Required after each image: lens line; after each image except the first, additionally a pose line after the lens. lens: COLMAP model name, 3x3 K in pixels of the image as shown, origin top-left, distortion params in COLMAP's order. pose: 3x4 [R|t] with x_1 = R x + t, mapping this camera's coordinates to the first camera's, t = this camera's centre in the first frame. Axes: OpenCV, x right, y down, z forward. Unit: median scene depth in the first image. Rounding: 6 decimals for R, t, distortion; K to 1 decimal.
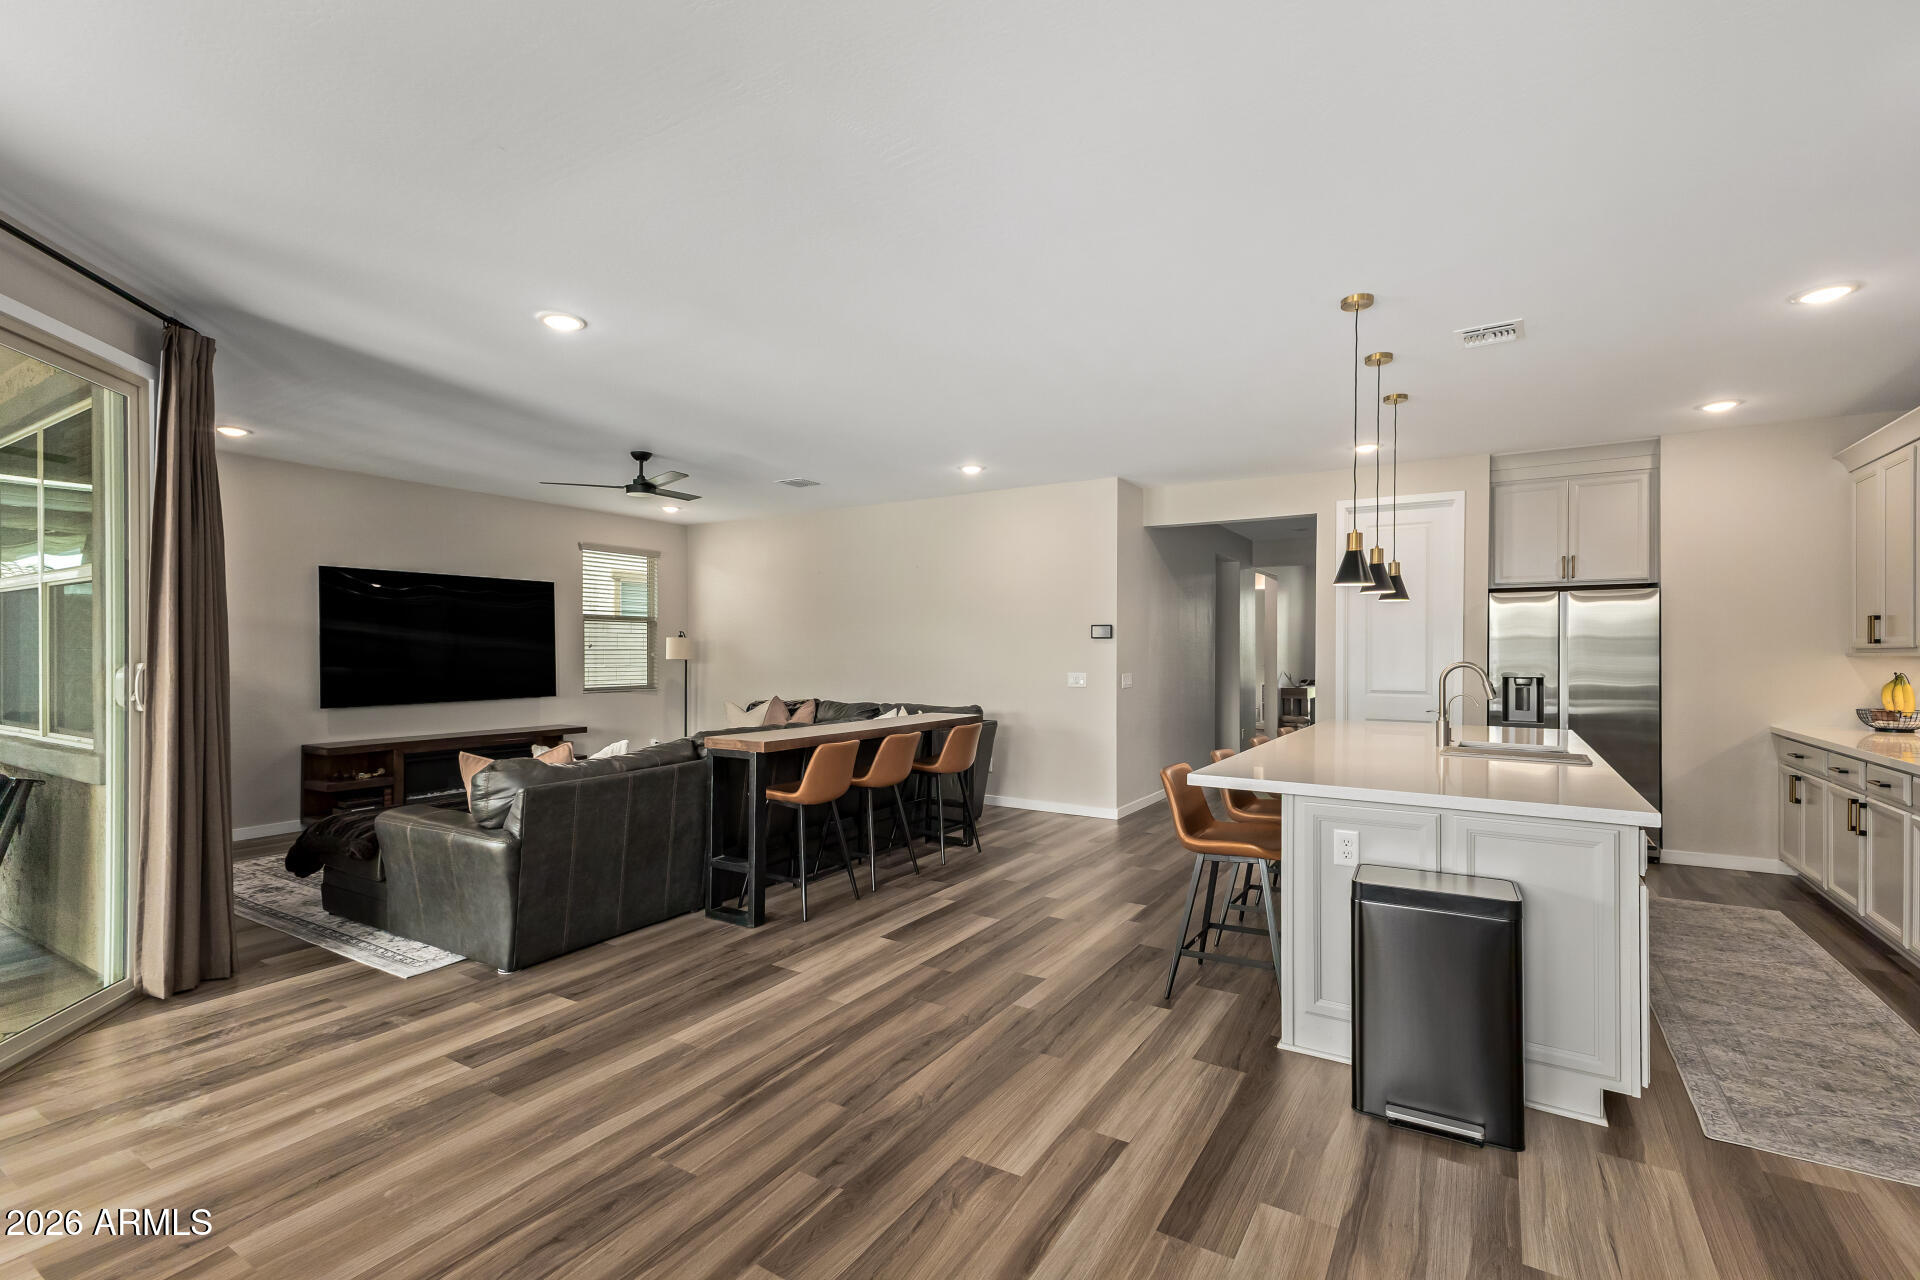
lens RADIAL K [[847.7, 0, 957.9], [0, 847.7, 646.0], [0, 0, 1]] dist [0.023770, -0.008677]
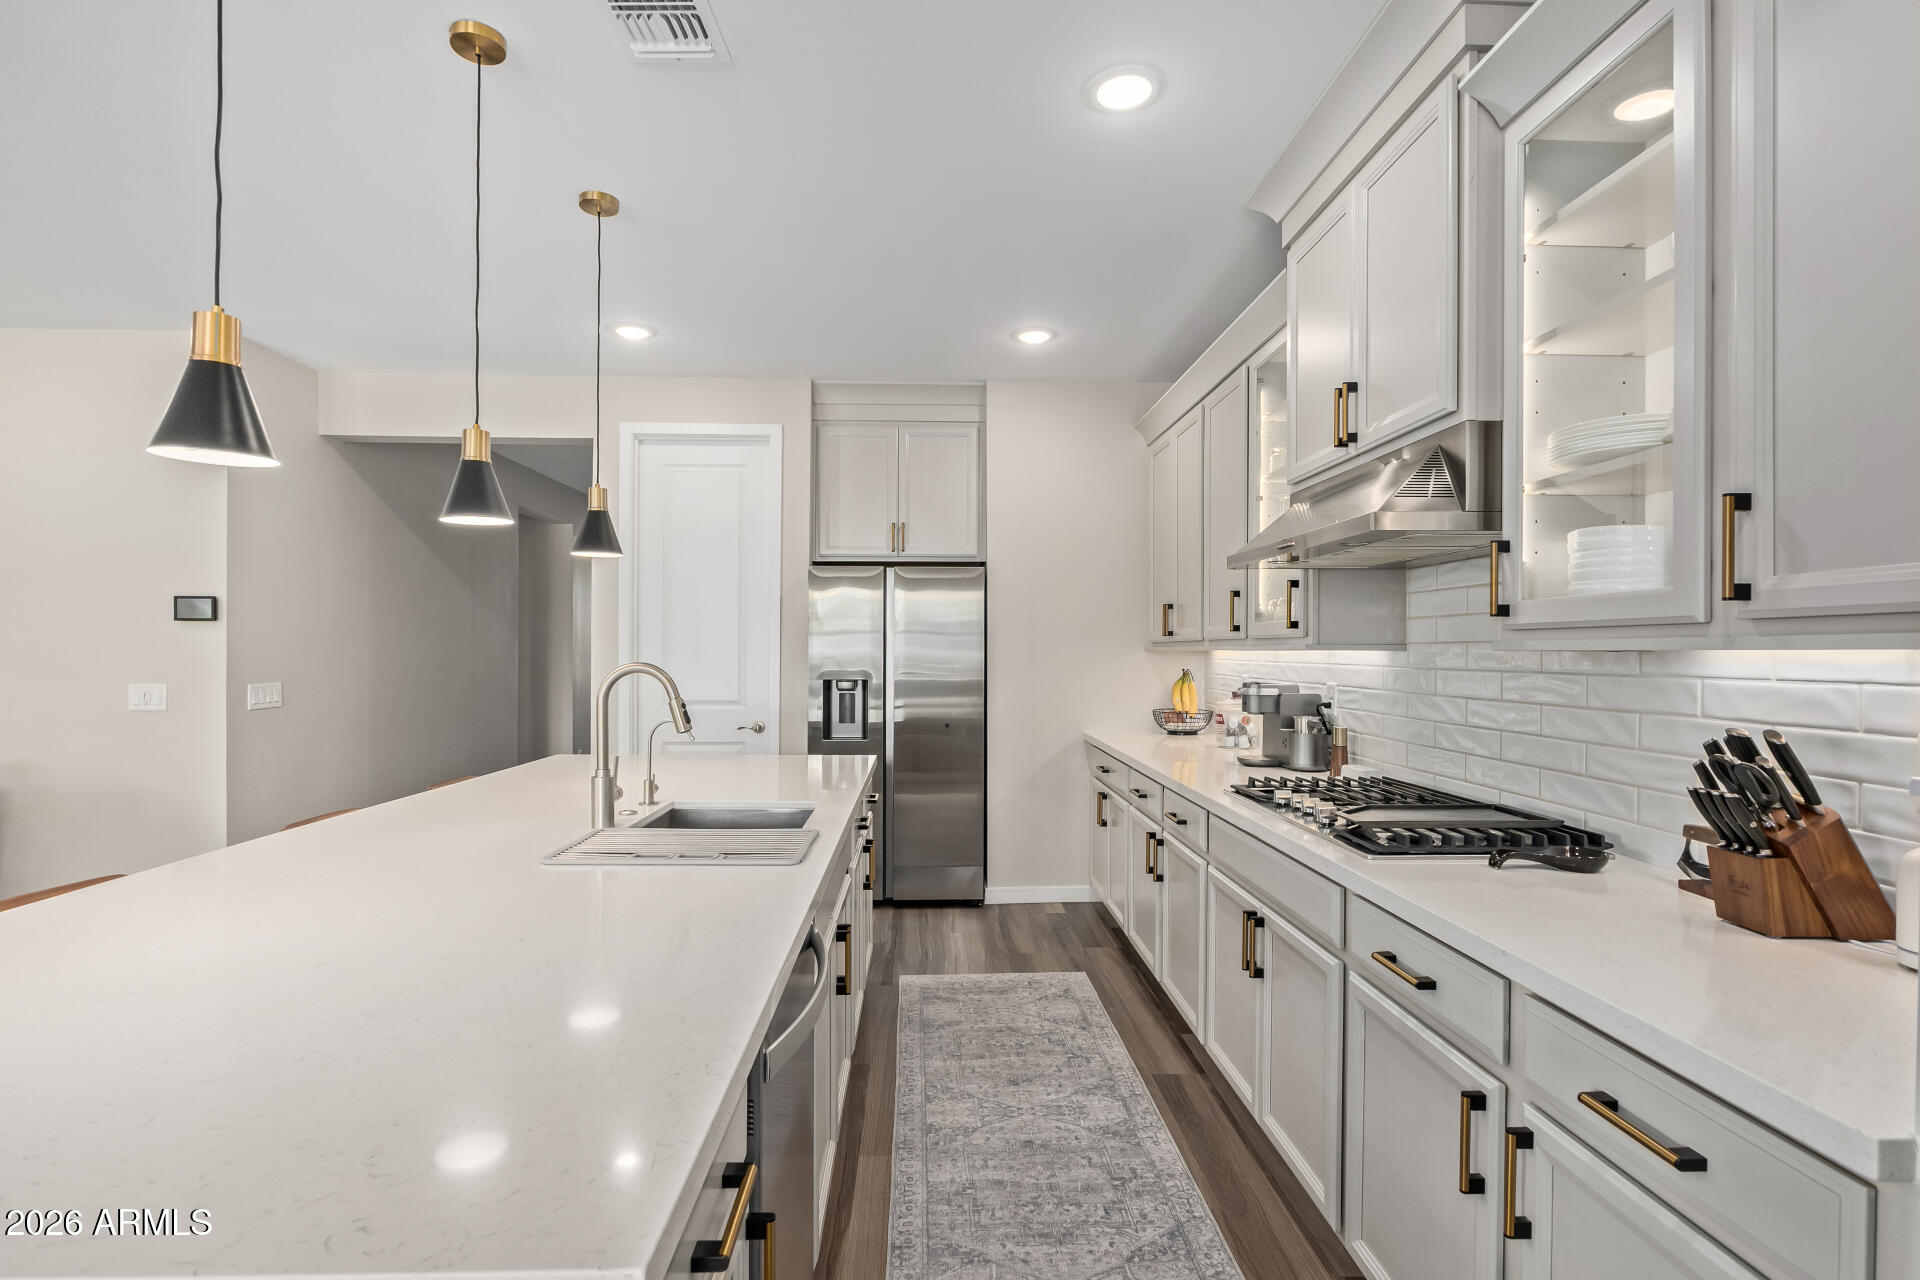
lens RADIAL K [[903.4, 0, 959.7], [0, 903.4, 637.1], [0, 0, 1]] dist [0.000592, -0.004095]
pose [[0.825403, 0.007804, 0.564489, 0.358506], [-0.004408, 0.999963, -0.007380, 0.005359], [-0.564526, 0.003603, 0.825407, 0.349079]]
